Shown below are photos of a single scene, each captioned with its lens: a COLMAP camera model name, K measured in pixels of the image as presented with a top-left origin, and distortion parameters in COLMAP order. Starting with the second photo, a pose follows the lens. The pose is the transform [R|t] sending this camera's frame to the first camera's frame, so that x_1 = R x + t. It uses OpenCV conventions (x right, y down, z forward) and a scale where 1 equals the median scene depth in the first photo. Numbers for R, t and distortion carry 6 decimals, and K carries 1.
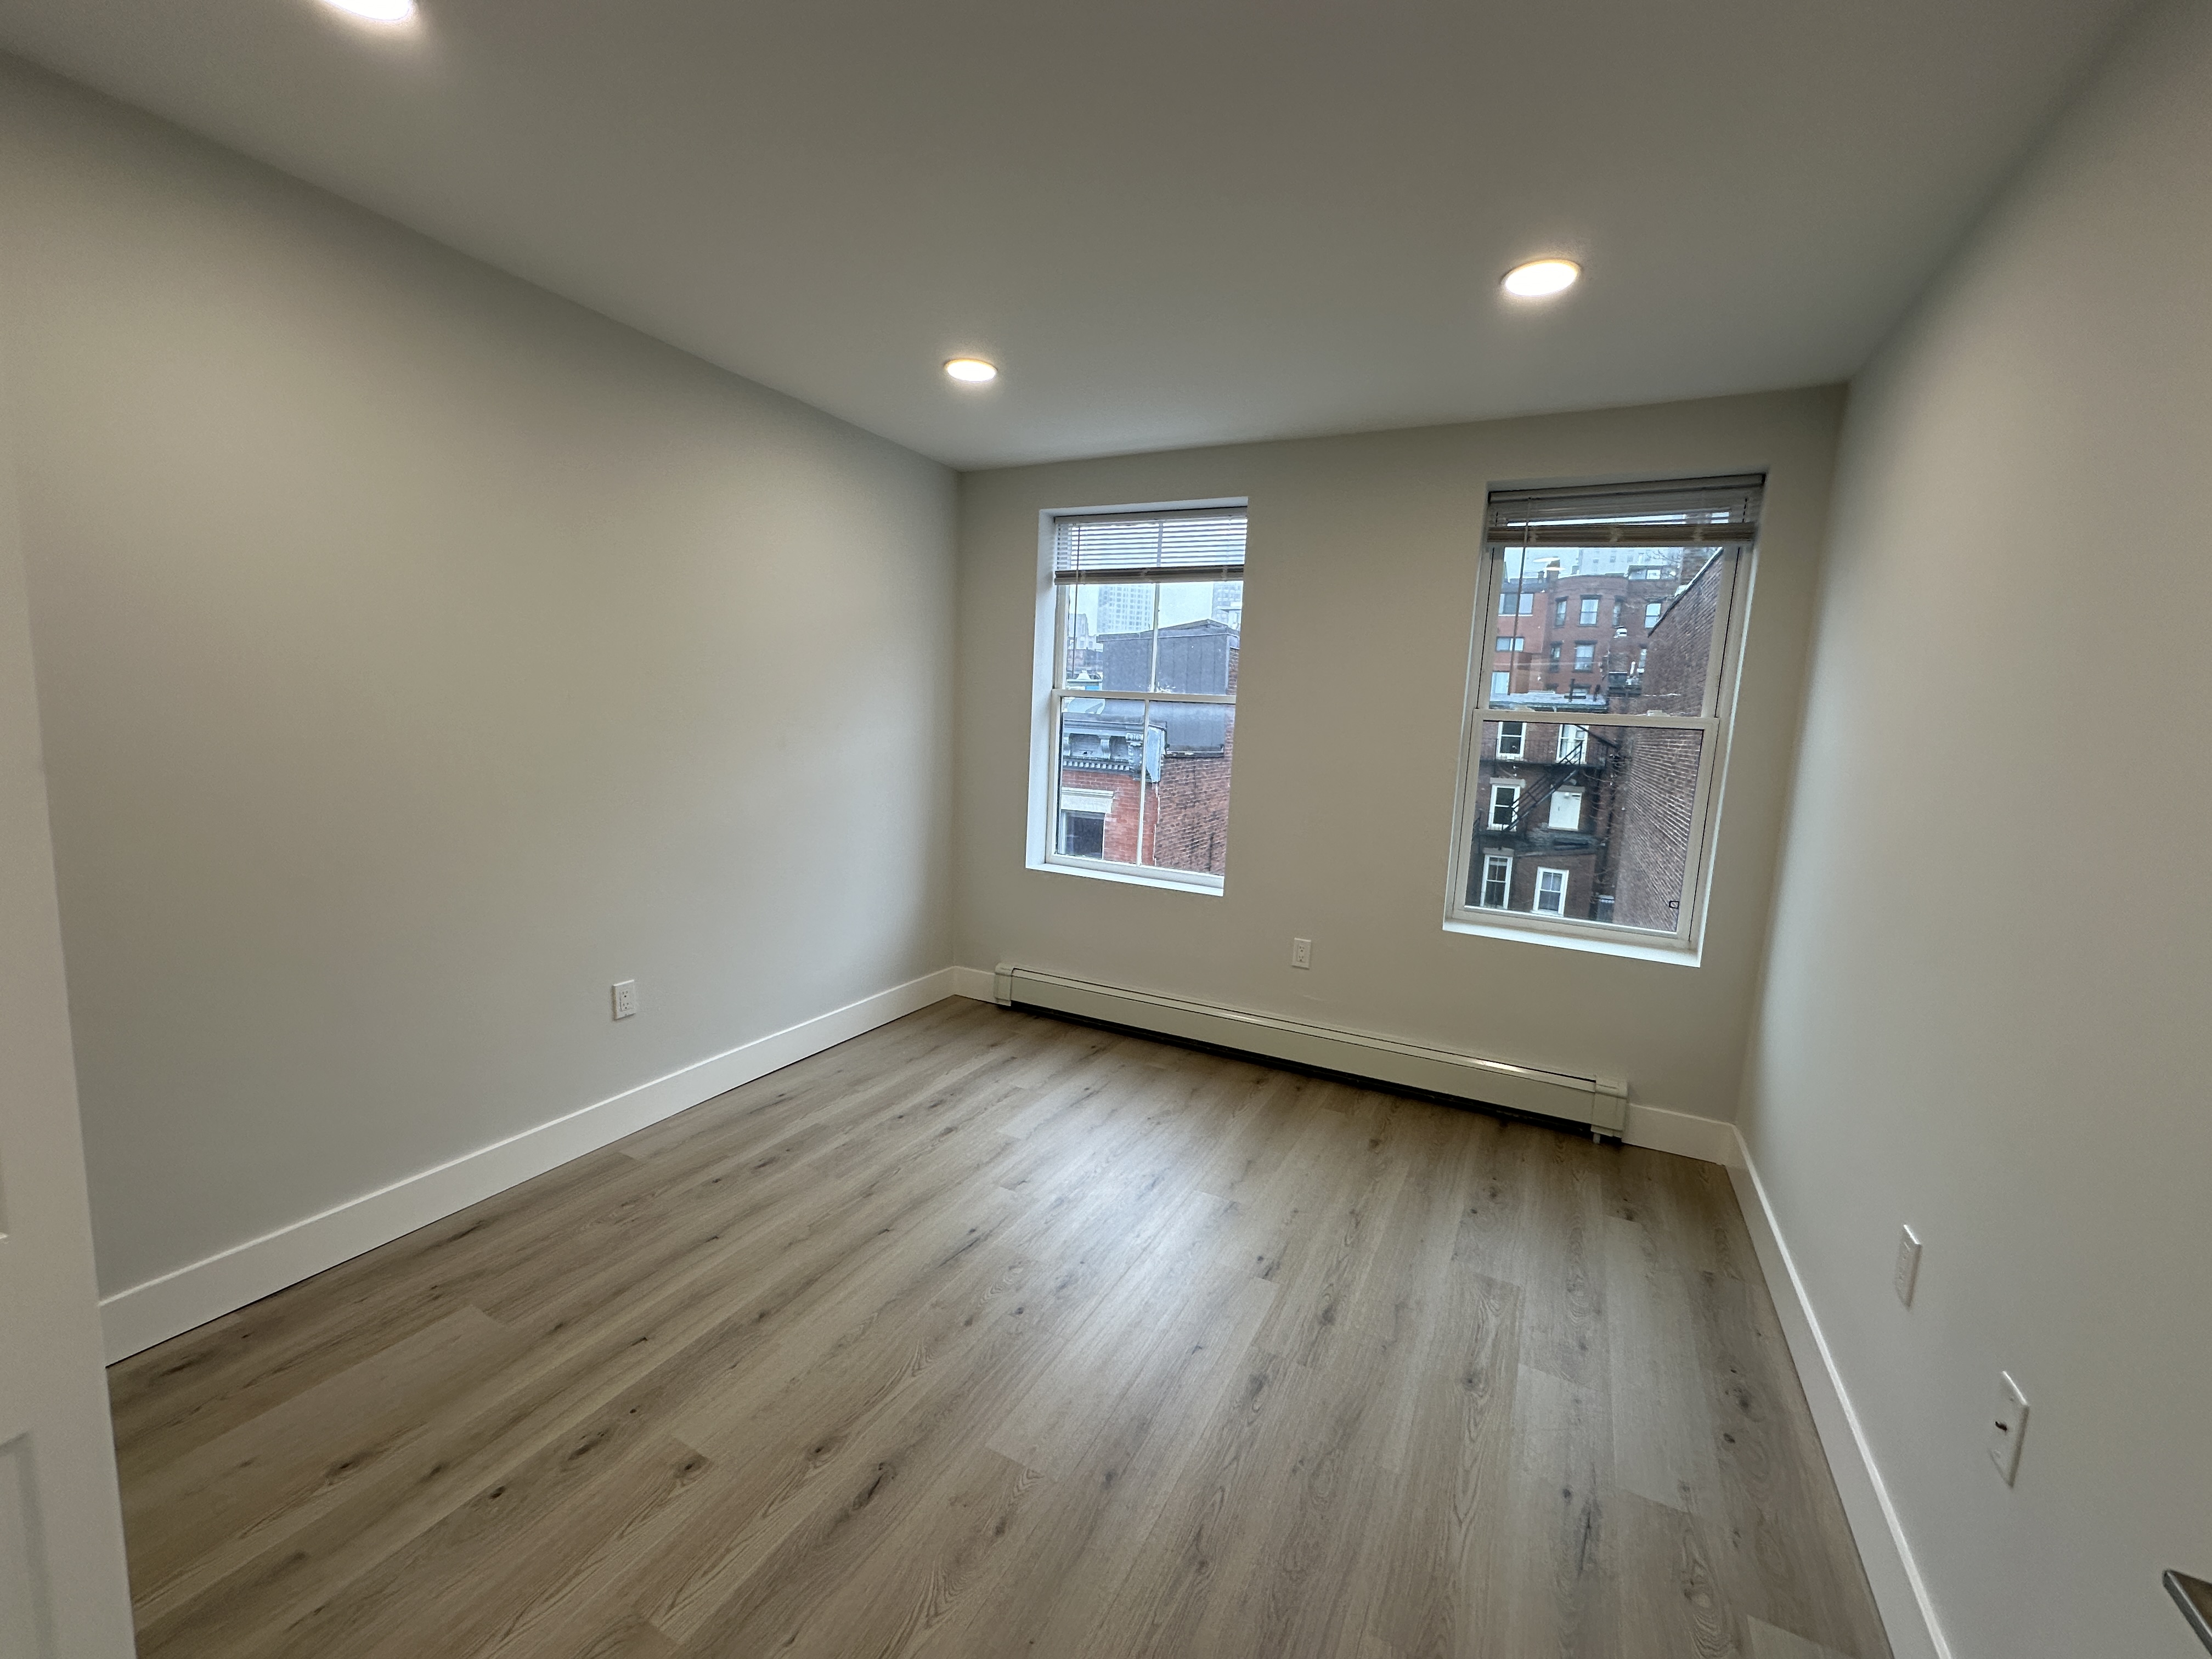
lens RADIAL K [[884.4, 0, 1106.0], [0, 884.4, 829.5], [0, 0, 1]] dist [-0.002933, -0.000628]
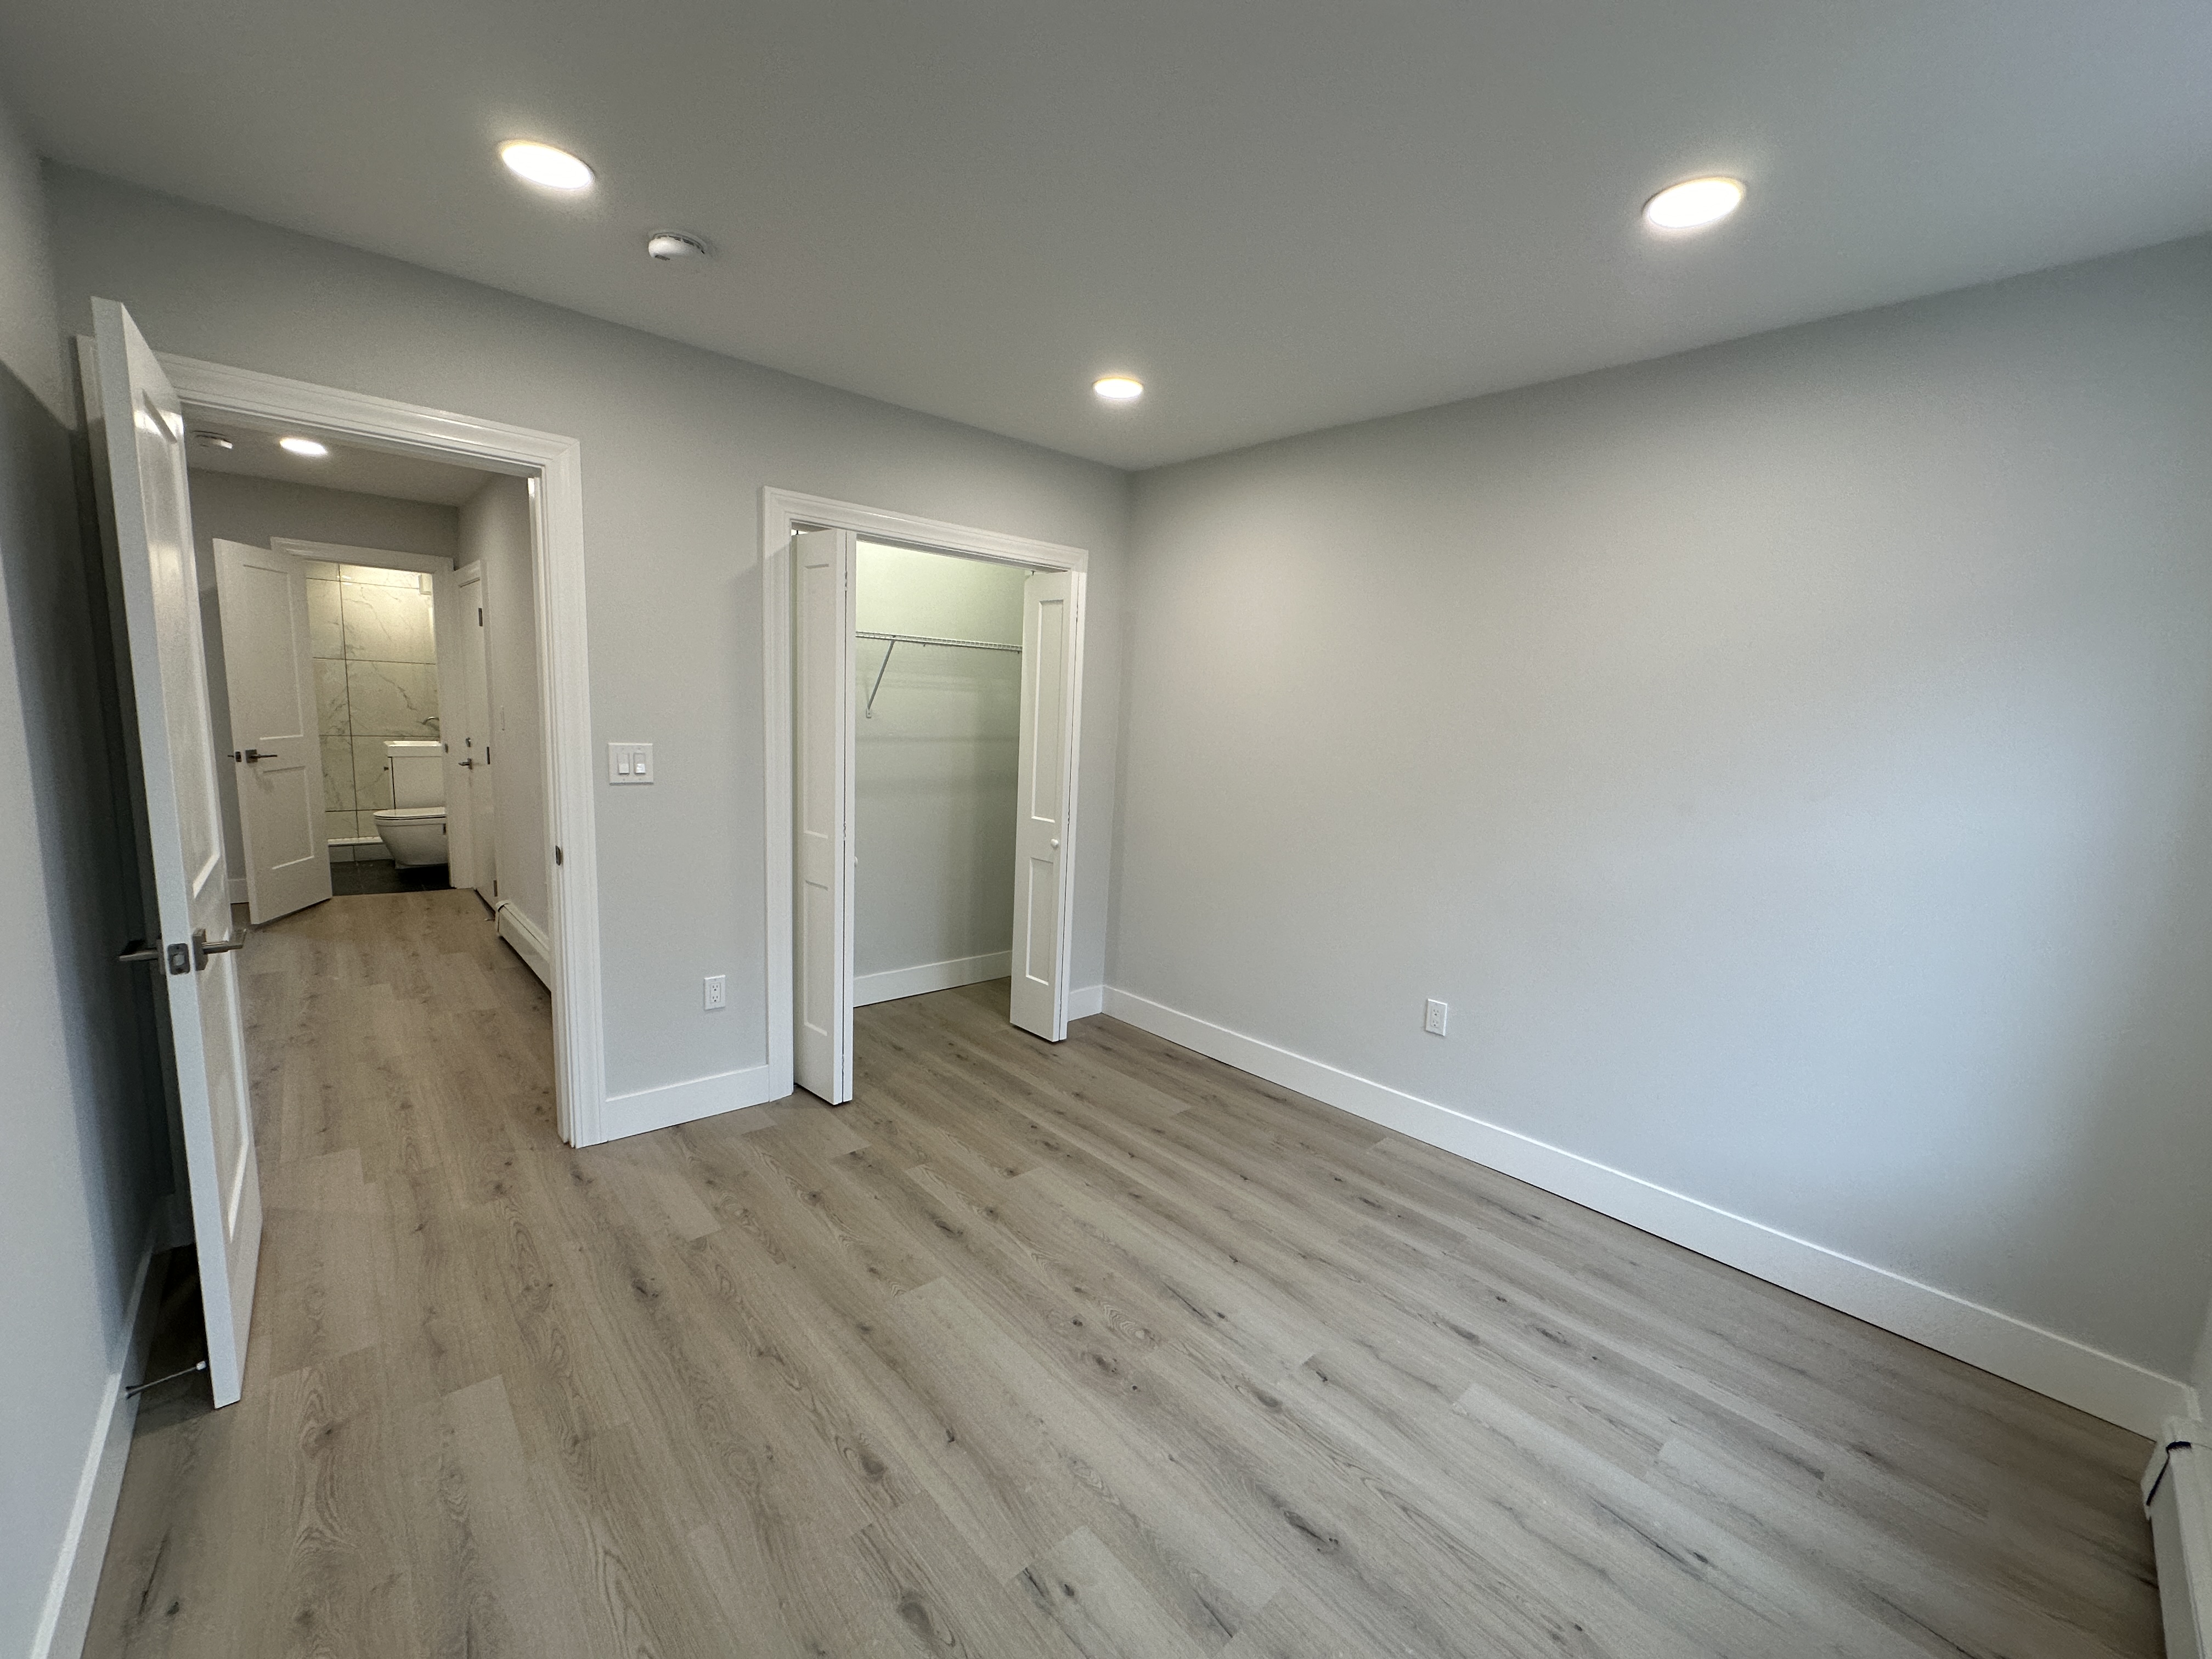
lens RADIAL K [[884.4, 0, 1106.0], [0, 884.4, 829.5], [0, 0, 1]] dist [-0.002933, -0.000628]
pose [[-0.339940, 0.069642, -0.937865, 0.613507], [-0.182520, 0.973407, 0.138438, -0.112010], [0.922566, 0.218240, -0.318188, 0.949697]]
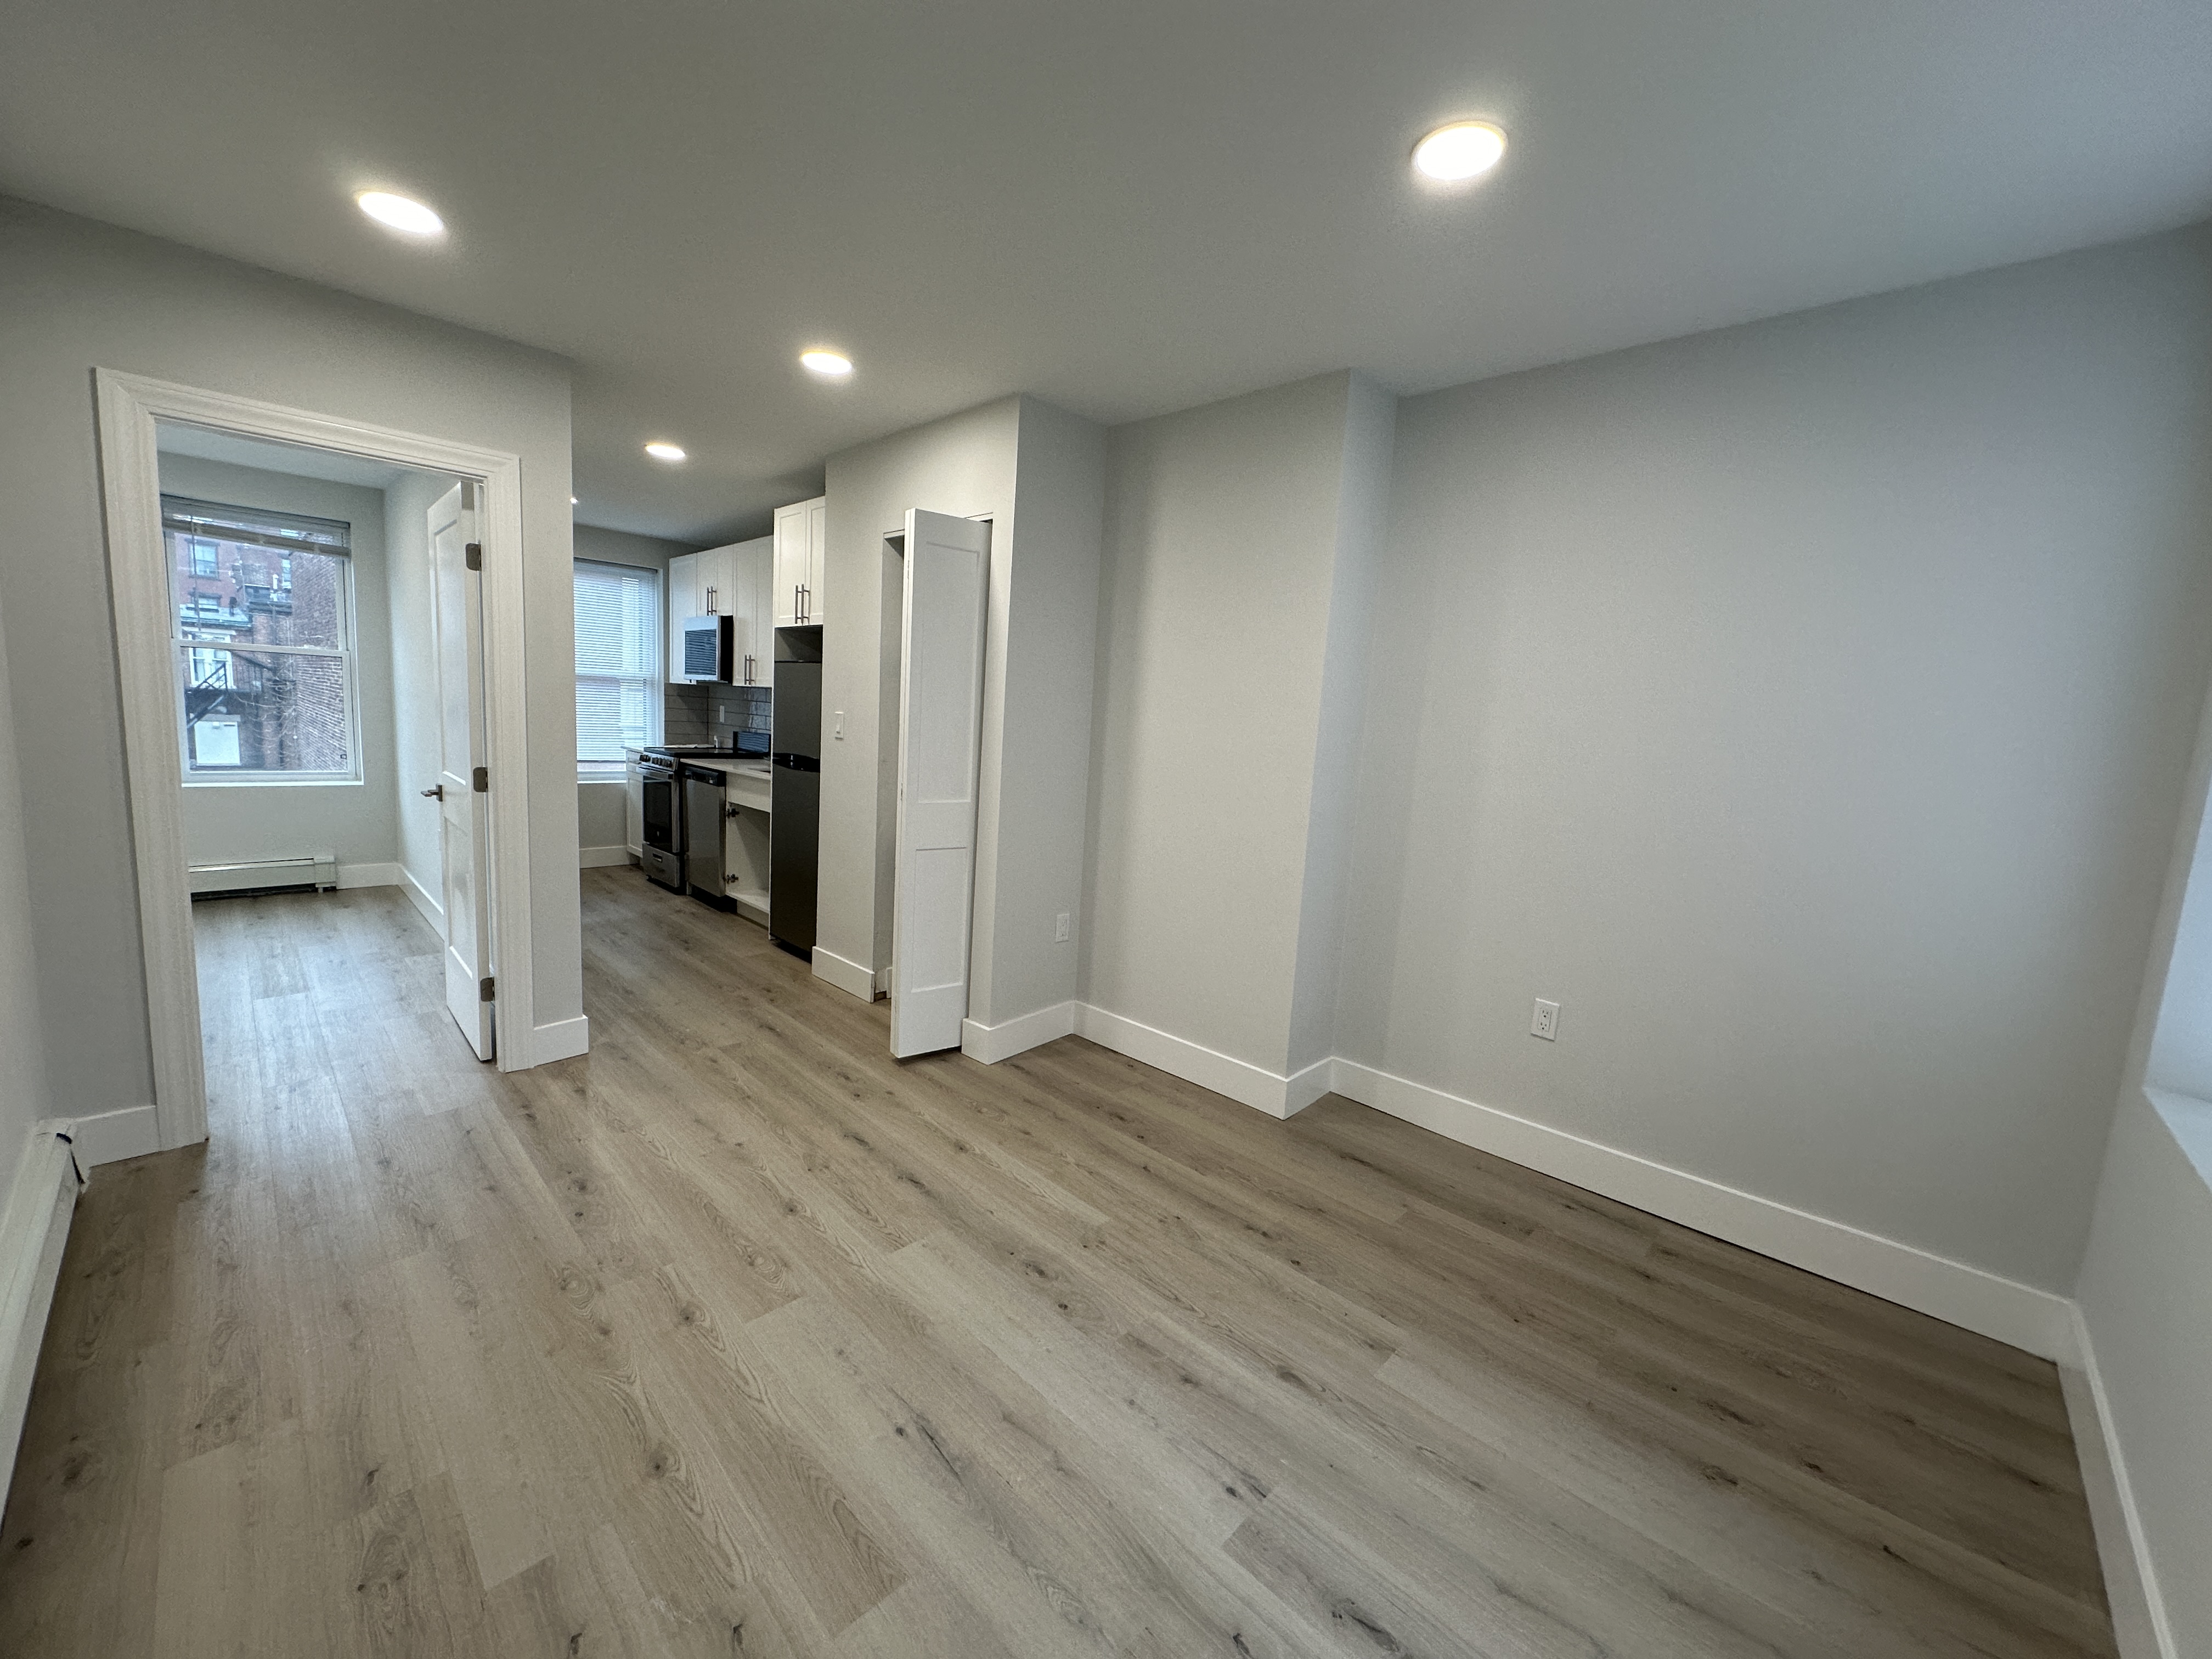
lens RADIAL K [[884.4, 0, 1106.0], [0, 884.4, 829.5], [0, 0, 1]] dist [-0.002933, -0.000628]
pose [[0.293239, -0.156908, 0.943075, -0.354006], [0.077823, 0.987084, 0.140032, 0.060274], [-0.952867, 0.032330, 0.301662, -0.582039]]
